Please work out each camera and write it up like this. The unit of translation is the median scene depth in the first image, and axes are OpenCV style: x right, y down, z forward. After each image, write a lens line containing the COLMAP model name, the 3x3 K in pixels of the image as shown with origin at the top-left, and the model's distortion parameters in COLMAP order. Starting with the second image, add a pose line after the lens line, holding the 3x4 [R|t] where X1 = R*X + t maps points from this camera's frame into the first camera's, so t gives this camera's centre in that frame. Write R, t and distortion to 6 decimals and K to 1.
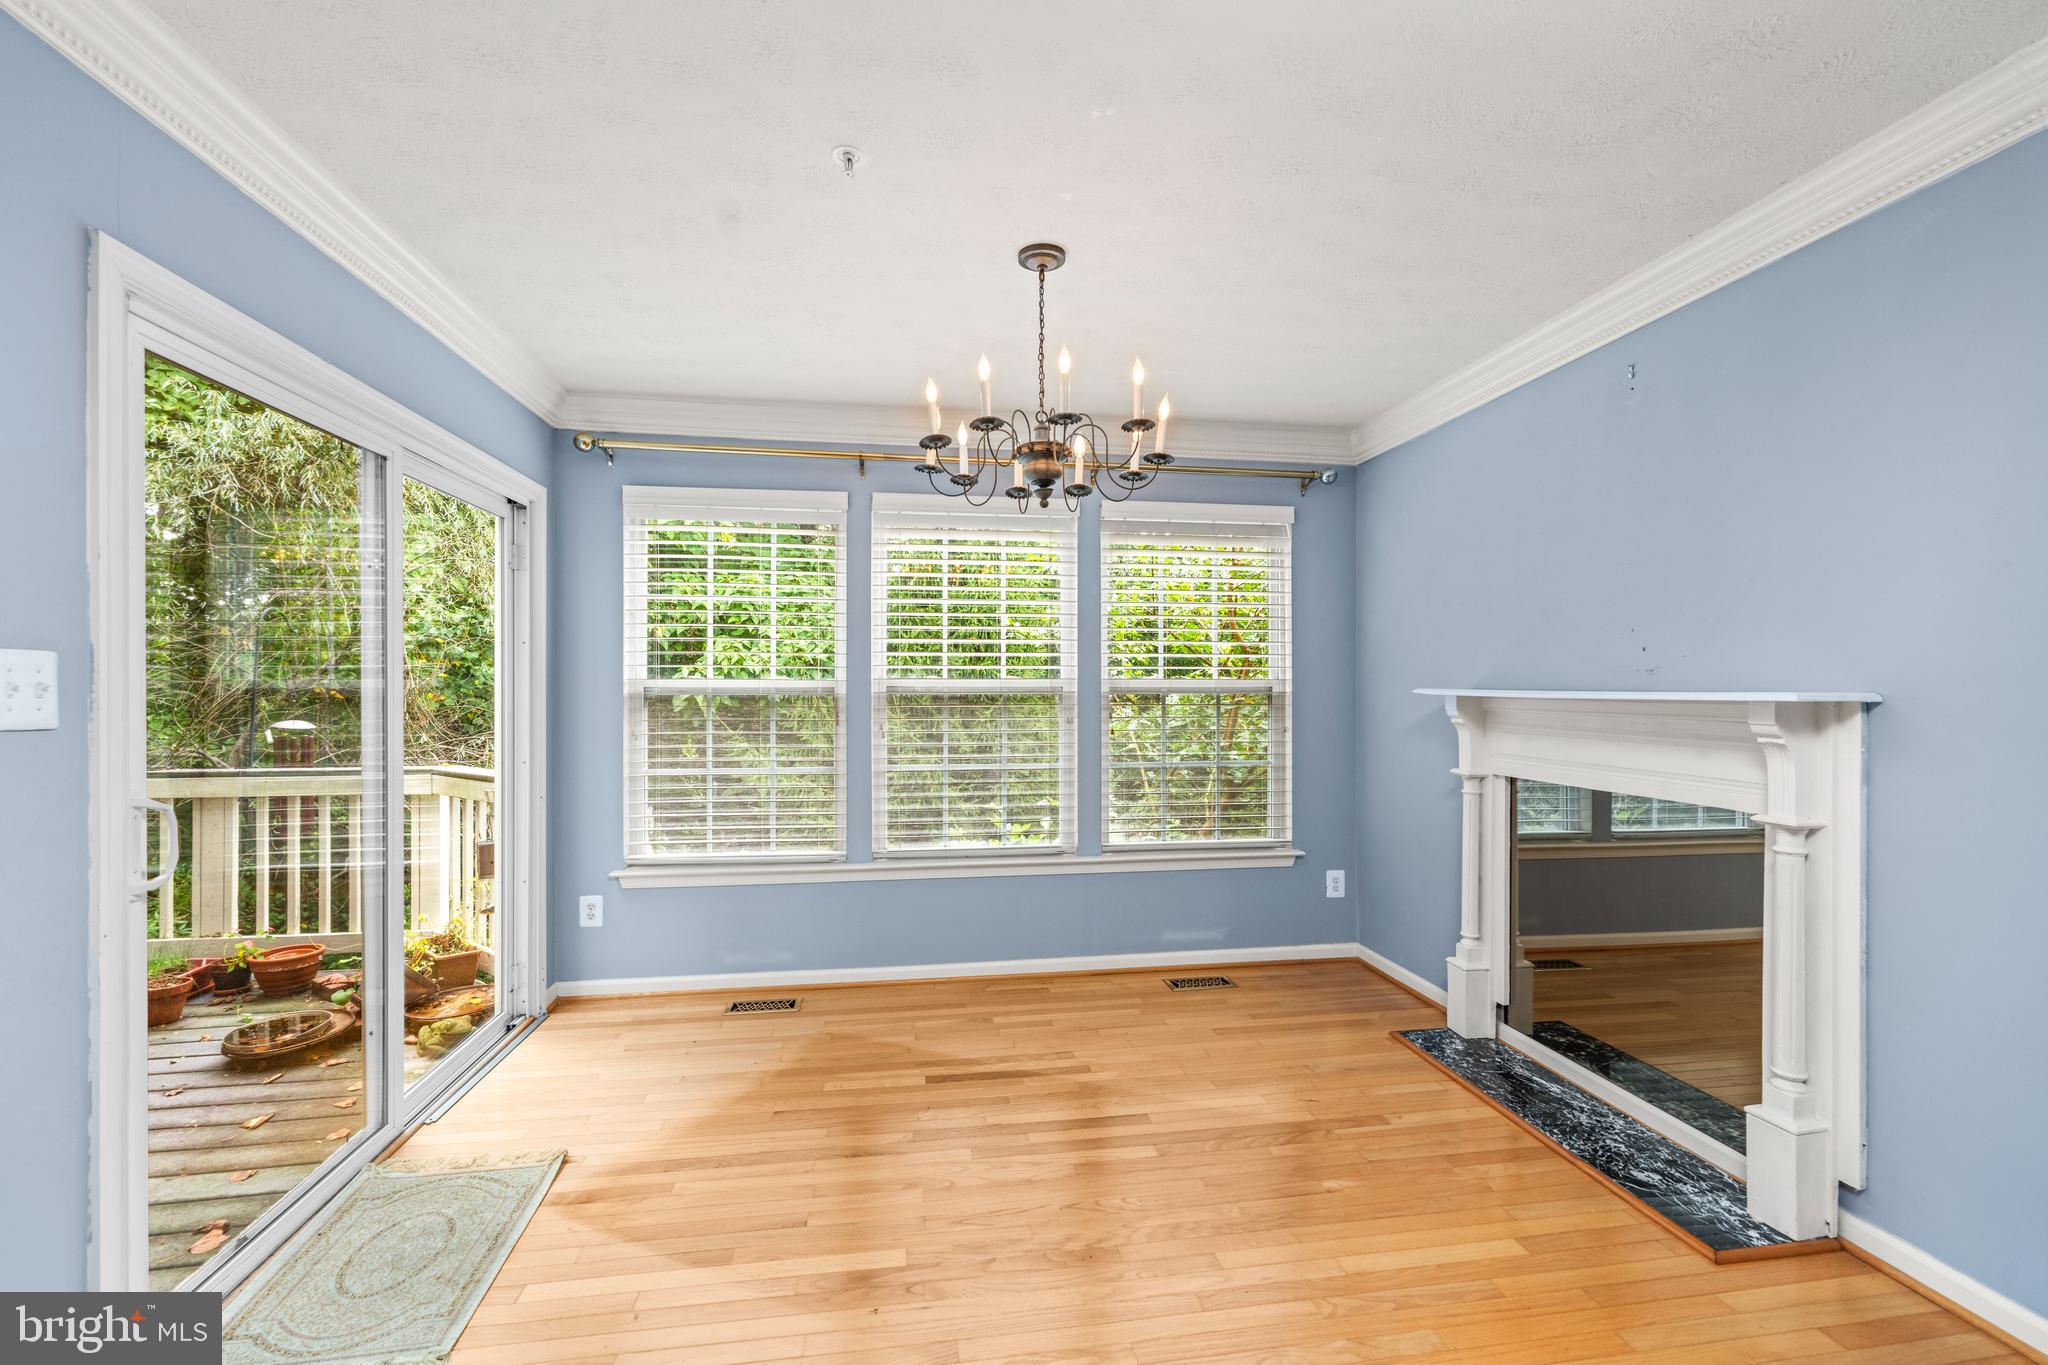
lens RADIAL K [[847.1, 0, 1021.4], [0, 847.1, 694.6], [0, 0, 1]] dist [-0.003280, -0.000360]
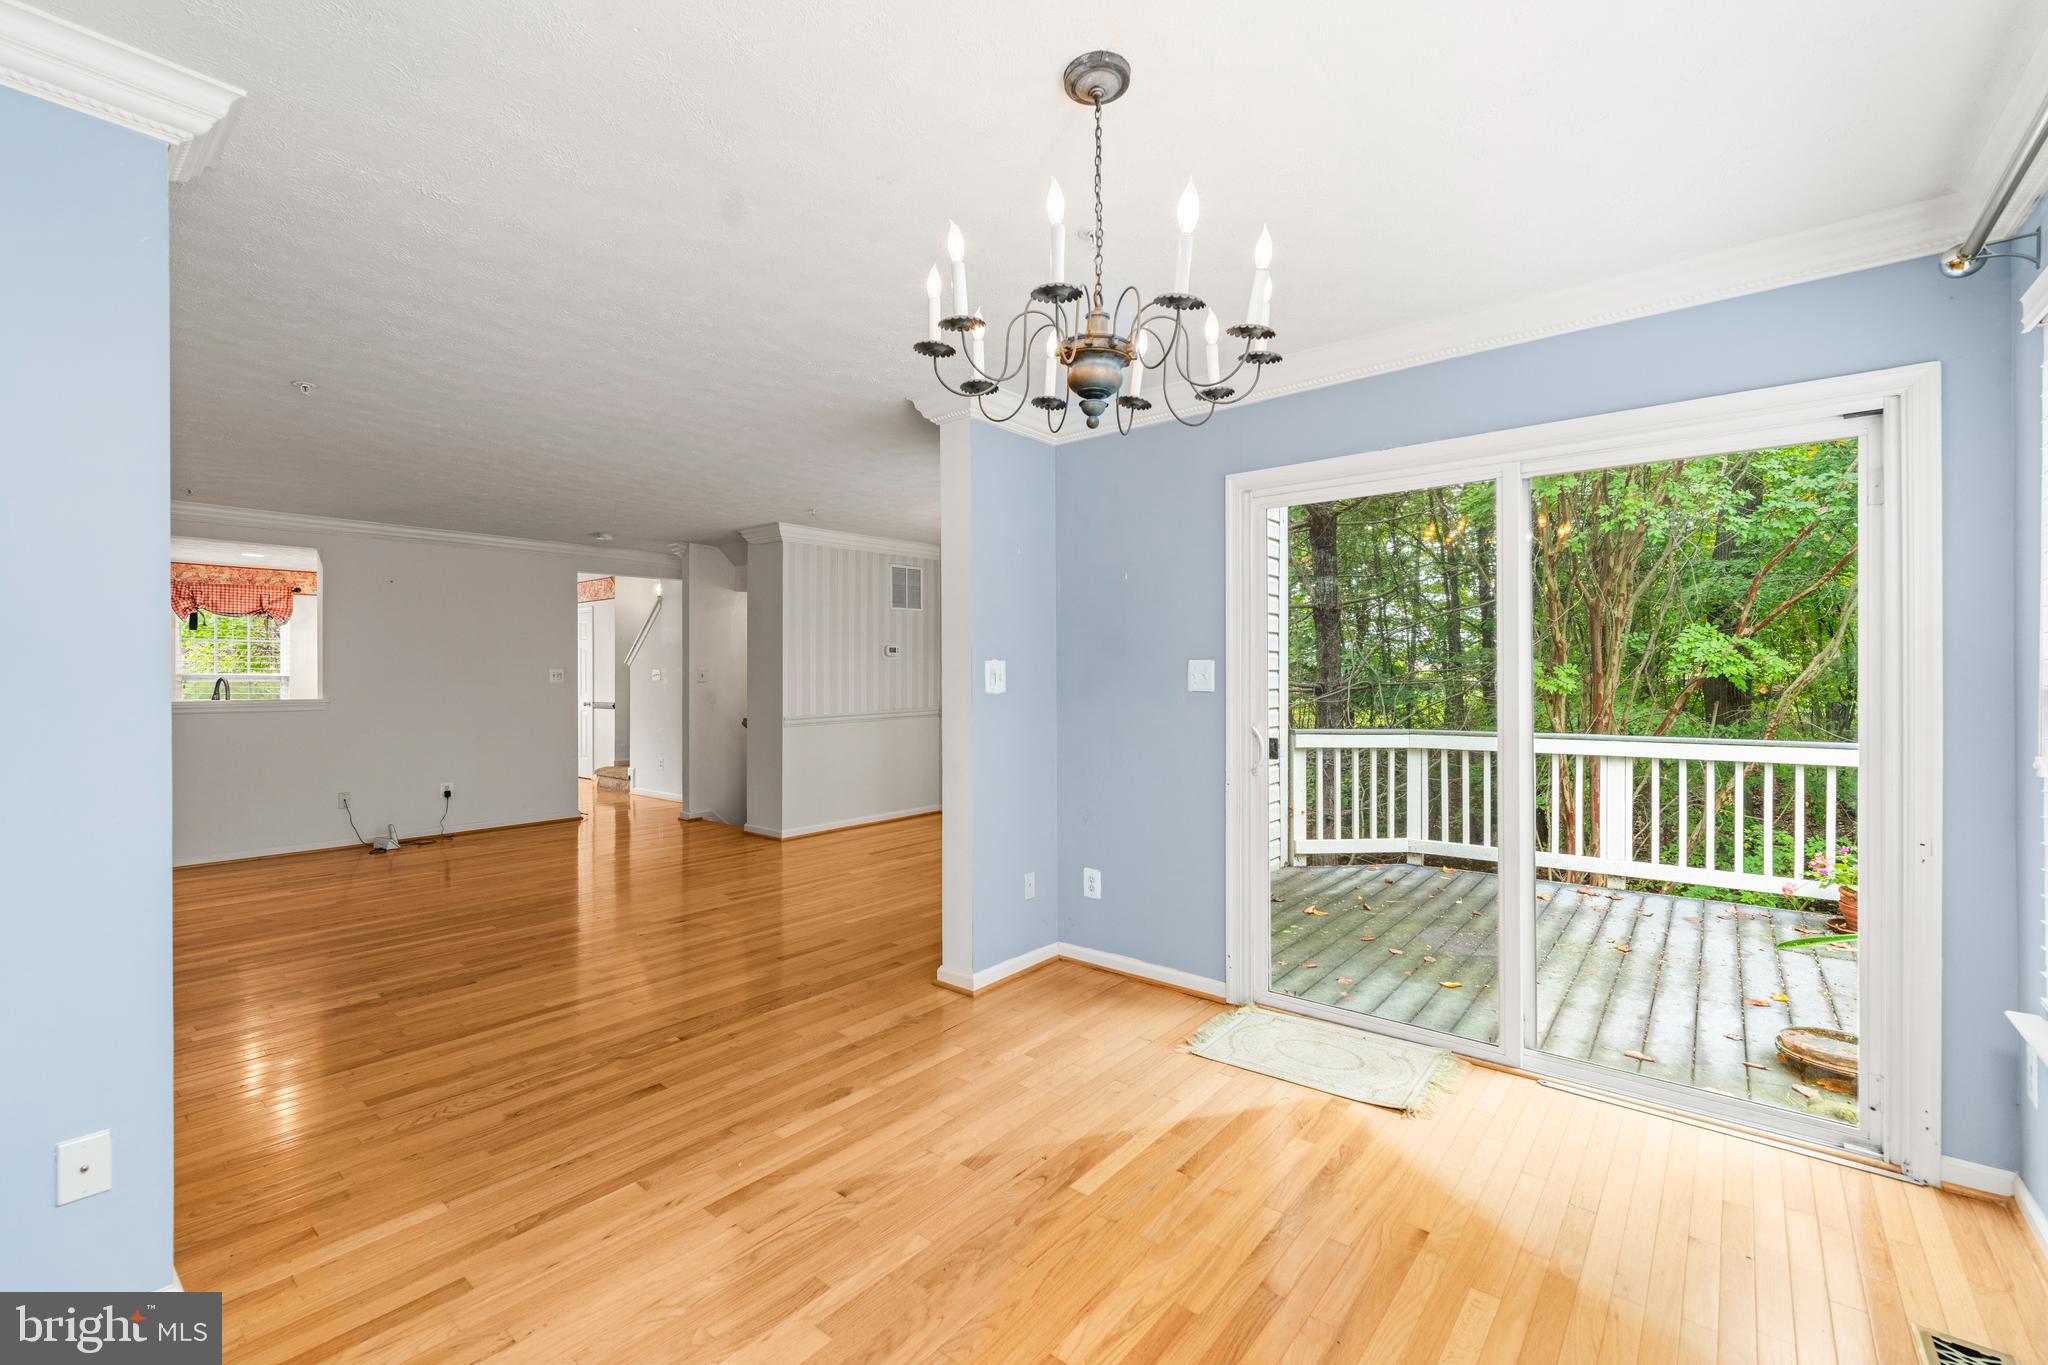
lens RADIAL K [[856.3, 0, 1033.6], [0, 856.3, 669.9], [0, 0, 1]] dist [-0.009323, -0.000295]
pose [[-0.739547, -0.007952, -0.673058, 0.367931], [-0.007396, 0.999966, -0.003688, -0.004440], [0.673064, 0.002250, -0.739581, 1.001823]]
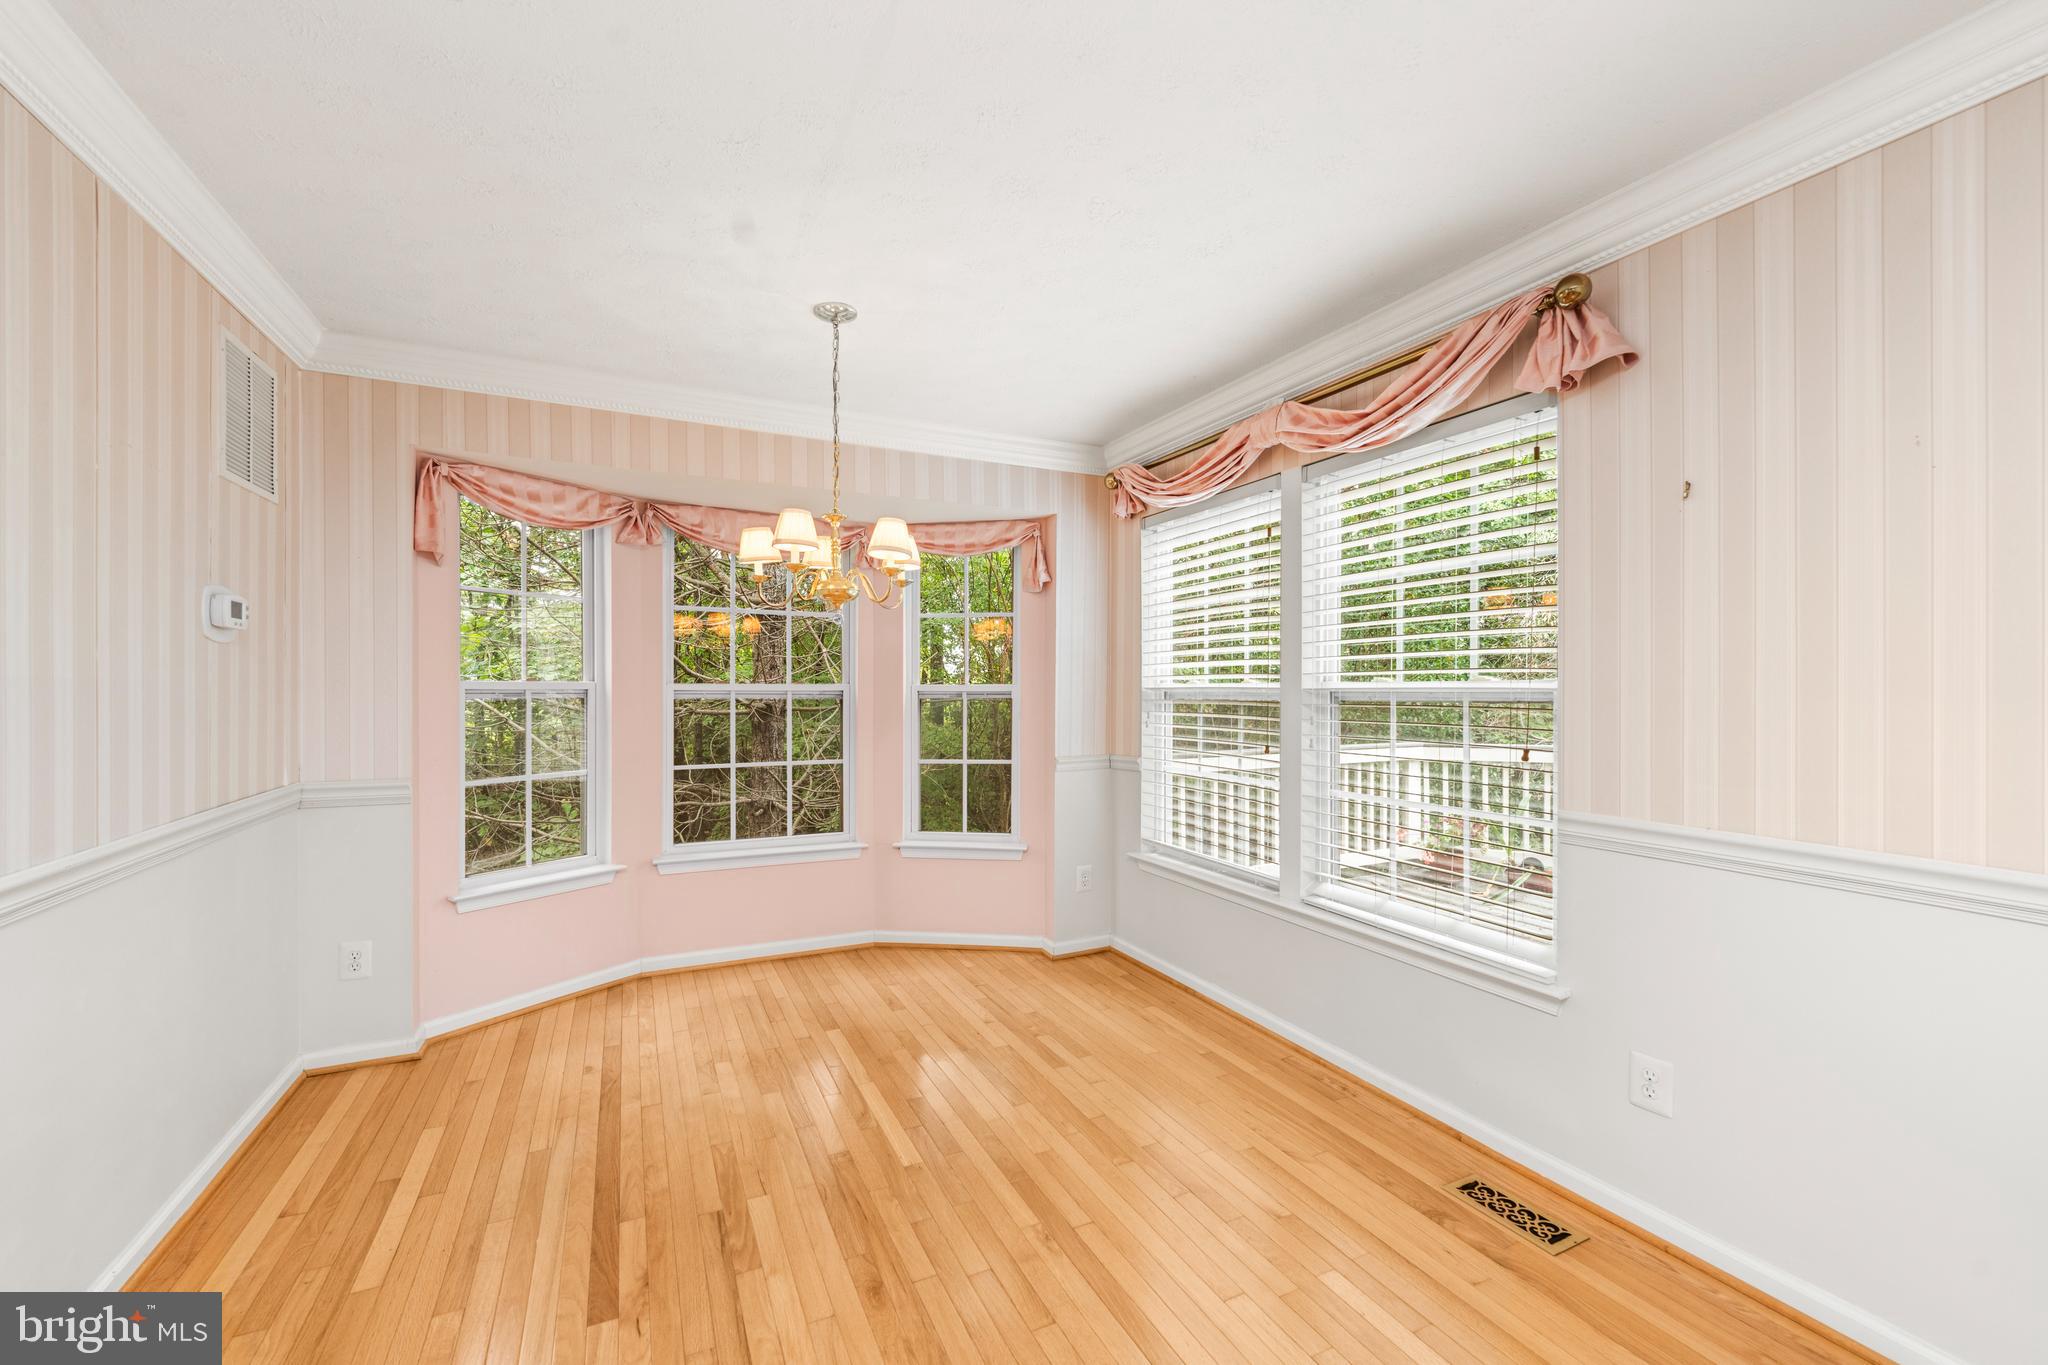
lens RADIAL K [[835.9, 0, 1023.7], [0, 835.9, 692.1], [0, 0, 1]] dist [-0.002091, -0.000213]
pose [[0.286610, -0.001541, -0.958046, -0.038817], [-0.008015, 0.999960, -0.004006, 0.001294], [0.958014, 0.008827, 0.286586, -0.463076]]
